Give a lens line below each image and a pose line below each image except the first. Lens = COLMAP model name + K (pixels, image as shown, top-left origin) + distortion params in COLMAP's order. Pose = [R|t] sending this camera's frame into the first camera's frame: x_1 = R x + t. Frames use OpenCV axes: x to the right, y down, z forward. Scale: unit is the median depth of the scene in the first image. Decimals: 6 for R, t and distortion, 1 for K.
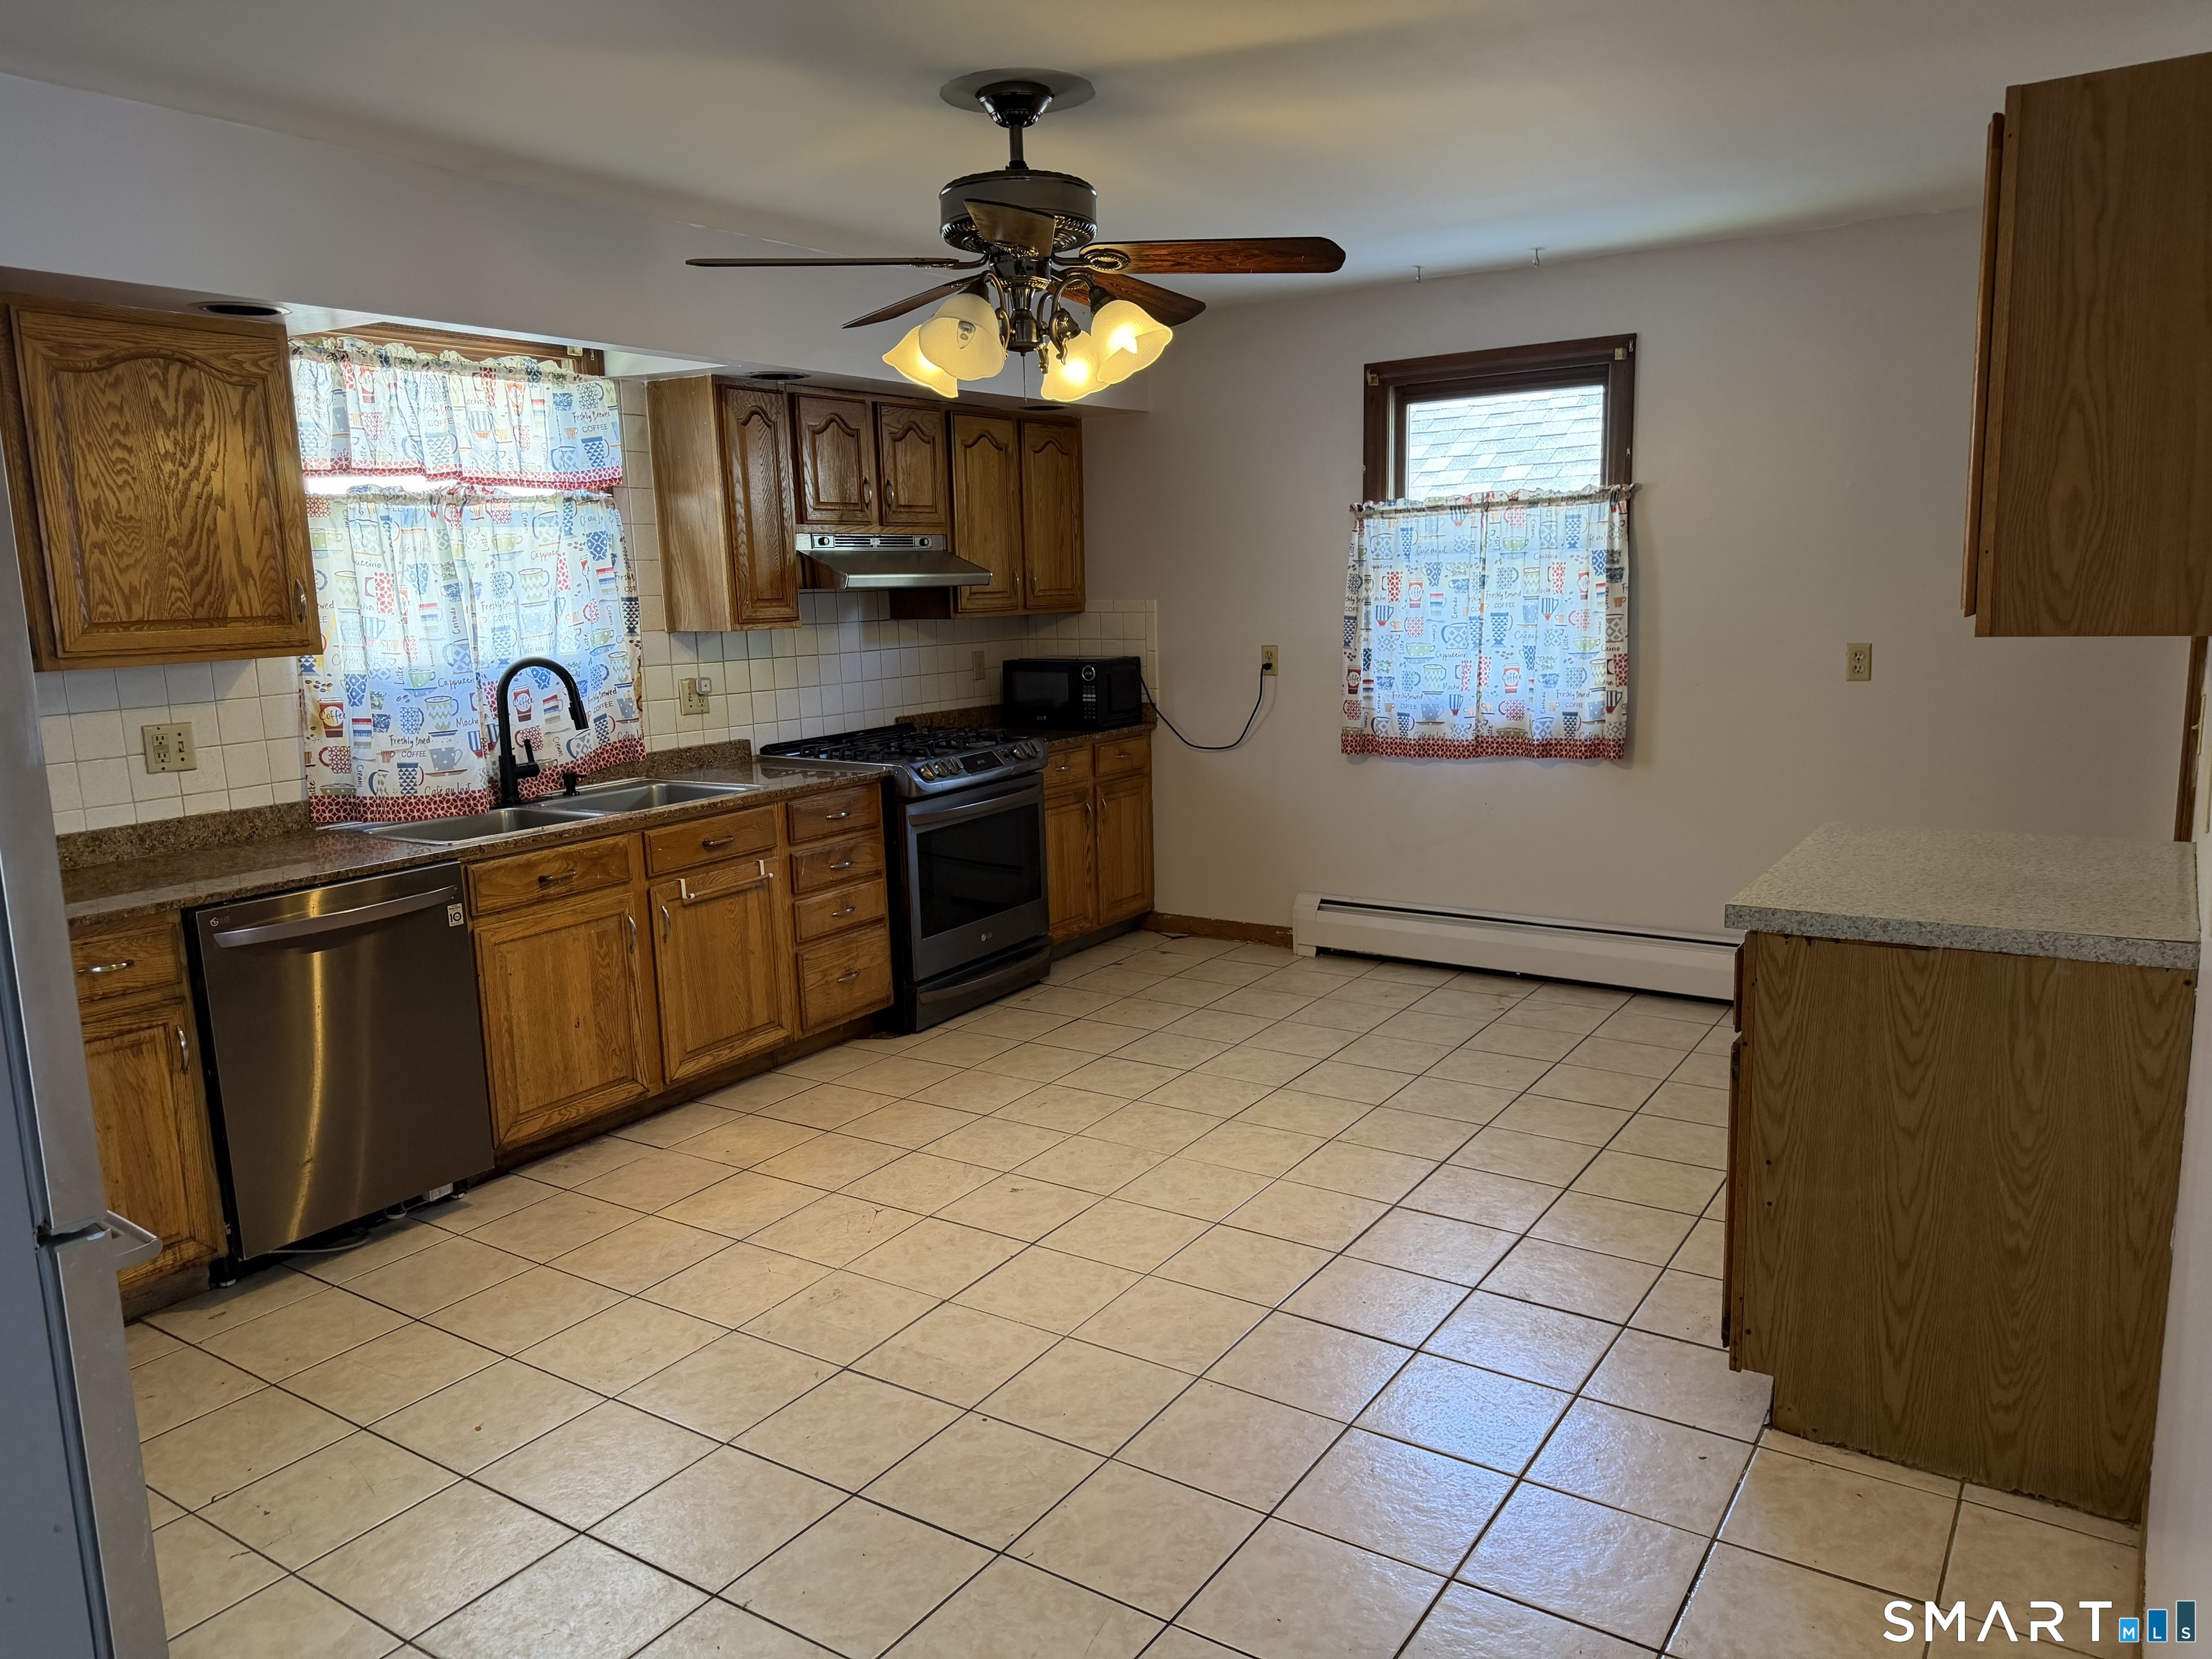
lens RADIAL K [[1561.8, 0, 1091.8], [0, 1561.8, 829.9], [0, 0, 1]] dist [0.124640, -0.136315]
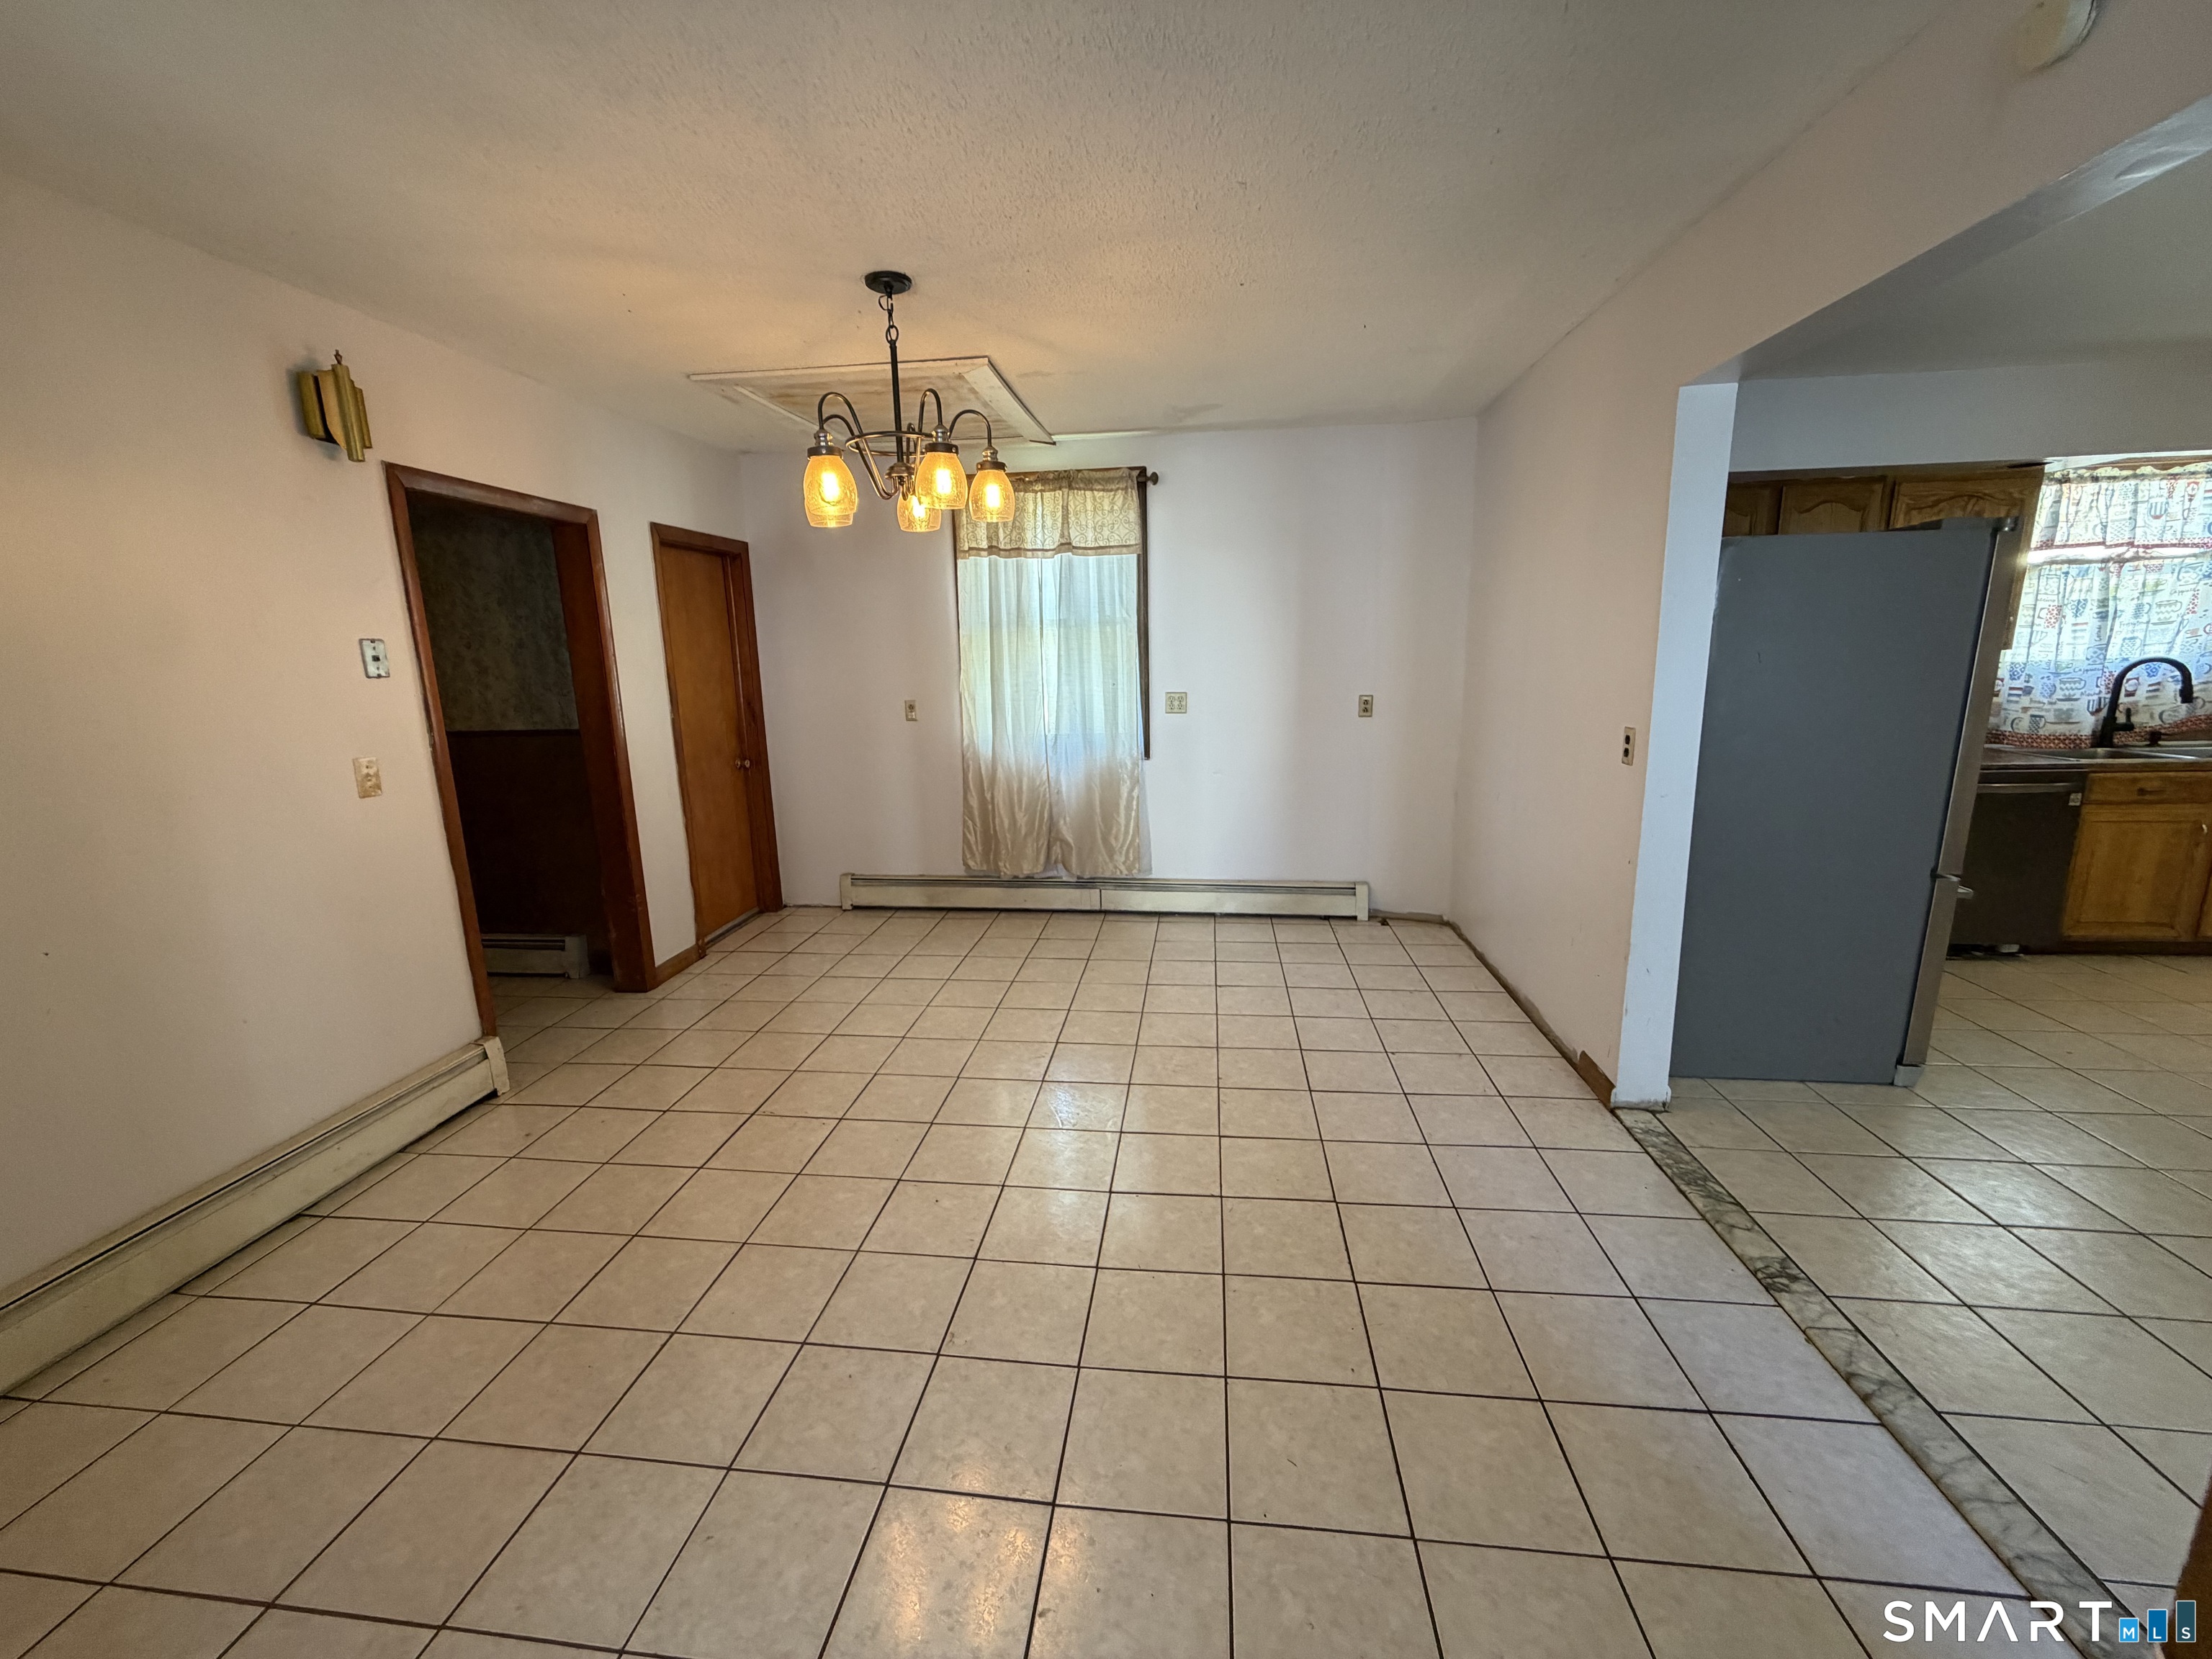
lens RADIAL K [[881.0, 0, 1096.9], [0, 881.0, 830.9], [0, 0, 1]] dist [0.001545, -0.000042]
pose [[0.452332, 0.203634, -0.868291, -0.027922], [-0.134259, 0.978037, 0.159430, 0.067083], [0.881686, 0.044461, 0.469737, -0.366872]]
